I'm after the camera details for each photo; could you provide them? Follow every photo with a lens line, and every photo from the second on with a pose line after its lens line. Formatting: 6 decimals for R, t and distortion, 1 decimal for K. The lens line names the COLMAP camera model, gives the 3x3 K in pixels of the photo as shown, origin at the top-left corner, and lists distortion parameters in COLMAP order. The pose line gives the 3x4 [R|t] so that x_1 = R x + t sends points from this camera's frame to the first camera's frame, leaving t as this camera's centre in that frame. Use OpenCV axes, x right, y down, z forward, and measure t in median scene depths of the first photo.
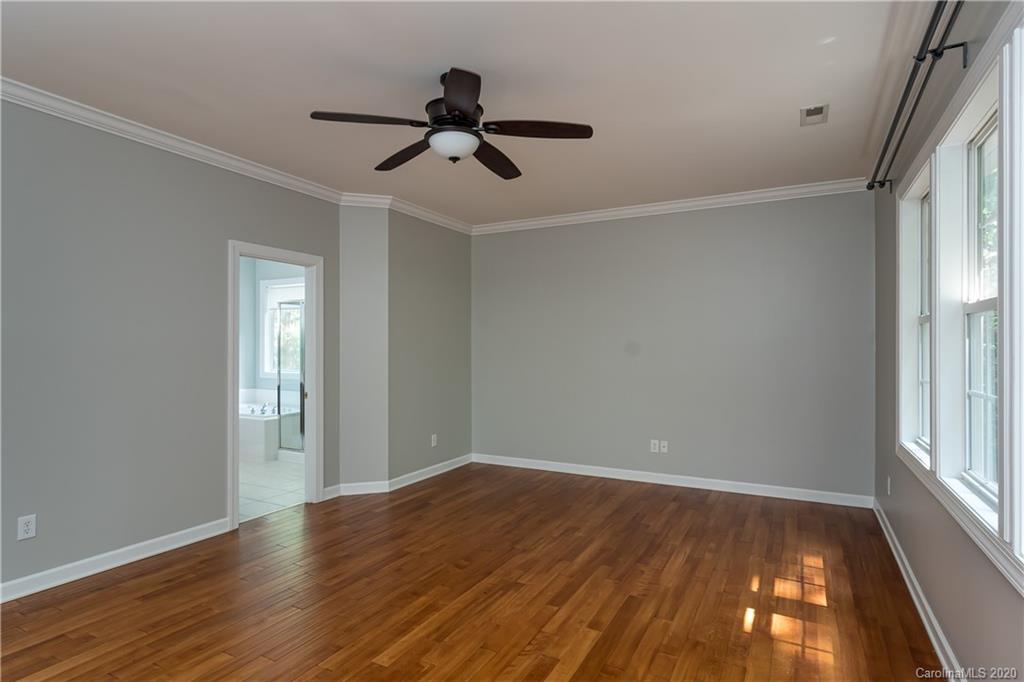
lens RADIAL K [[550.2, 0, 508.0], [0, 550.2, 342.1], [0, 0, 1]] dist [-0.003658, 0.000699]
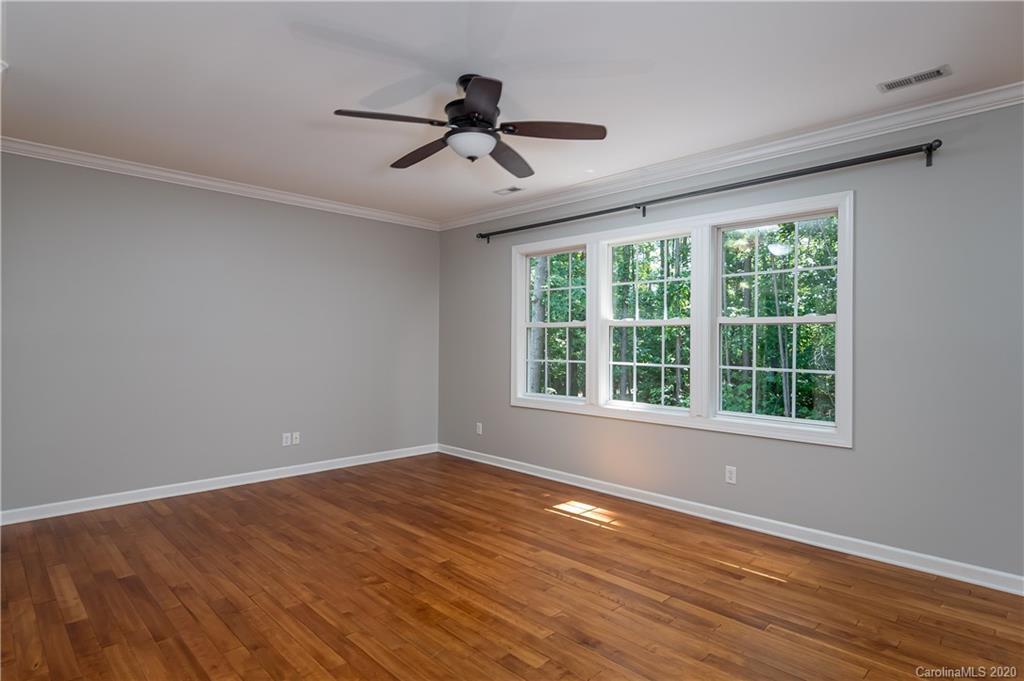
lens RADIAL K [[550.2, 0, 508.0], [0, 550.2, 341.6], [0, 0, 1]] dist [-0.003658, 0.000699]
pose [[0.290877, -0.002363, 0.956757, -0.899184], [-0.016116, 0.999843, 0.007369, -0.001192], [-0.956625, -0.017563, 0.290794, 0.536145]]
